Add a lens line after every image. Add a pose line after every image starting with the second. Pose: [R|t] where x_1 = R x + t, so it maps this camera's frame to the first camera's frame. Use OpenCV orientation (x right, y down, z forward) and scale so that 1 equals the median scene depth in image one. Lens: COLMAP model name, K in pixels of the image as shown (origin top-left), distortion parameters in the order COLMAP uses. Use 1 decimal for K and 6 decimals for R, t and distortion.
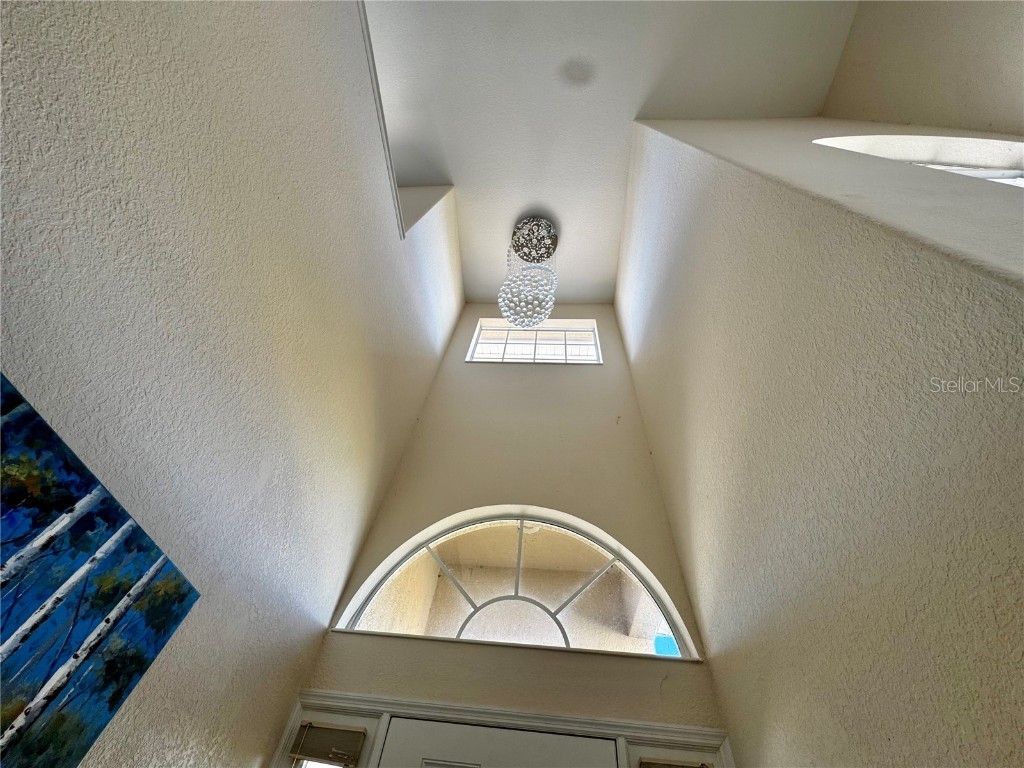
lens RADIAL K [[409.2, 0, 511.6], [0, 409.2, 383.4], [0, 0, 1]] dist [-0.003054, 0.000156]
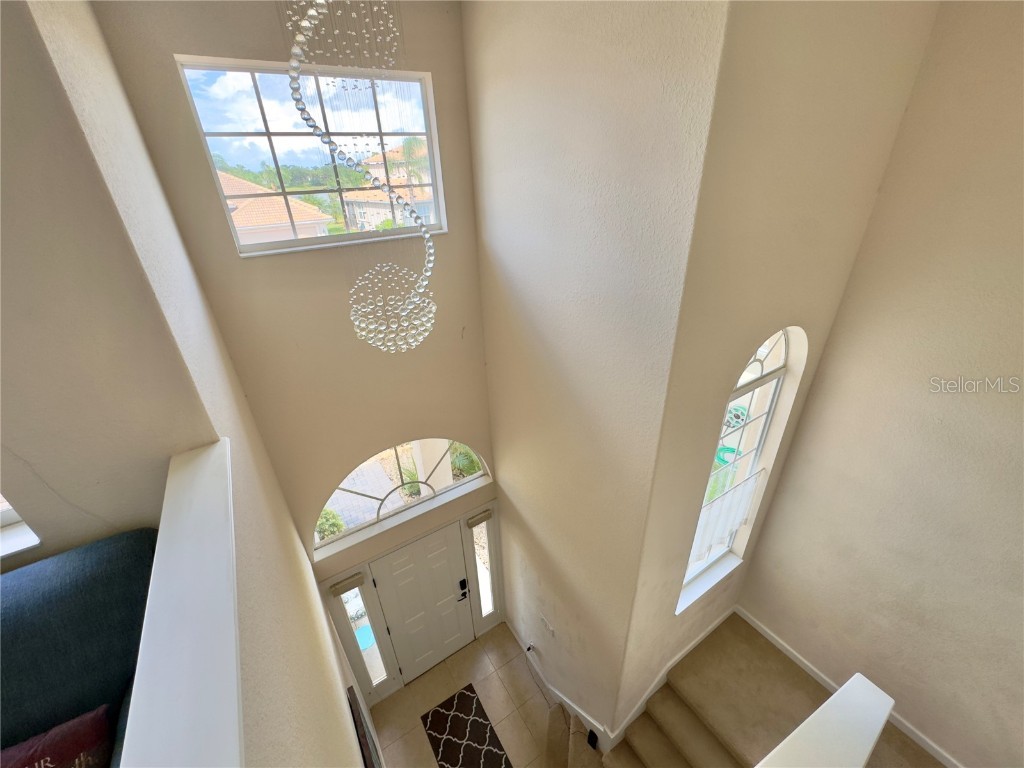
lens RADIAL K [[409.2, 0, 511.6], [0, 409.2, 383.4], [0, 0, 1]] dist [-0.003054, 0.000156]
pose [[0.821610, -0.367256, 0.435982, -0.204212], [-0.390642, 0.194269, 0.899810, -1.259128], [-0.415158, -0.909606, 0.016148, 1.166500]]
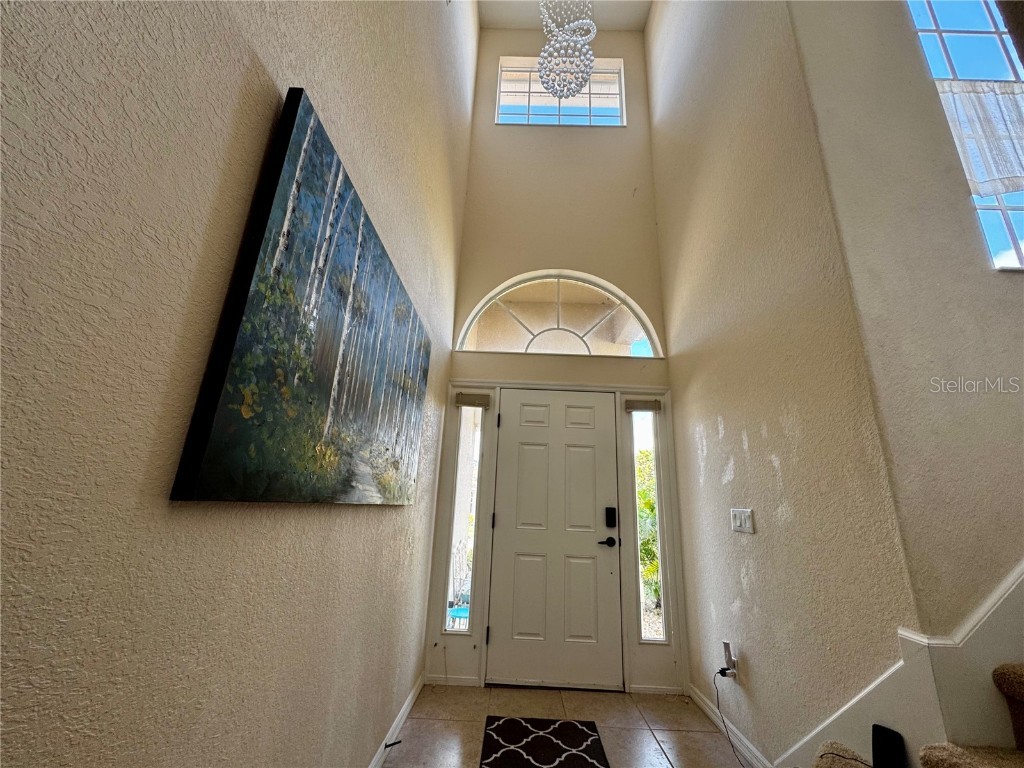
lens RADIAL K [[409.2, 0, 511.6], [0, 409.2, 383.4], [0, 0, 1]] dist [-0.003054, 0.000156]
pose [[0.998630, -0.041344, 0.032064, -0.233309], [0.012783, 0.787065, 0.616738, -0.305959], [-0.050735, -0.615484, 0.786515, -0.393932]]
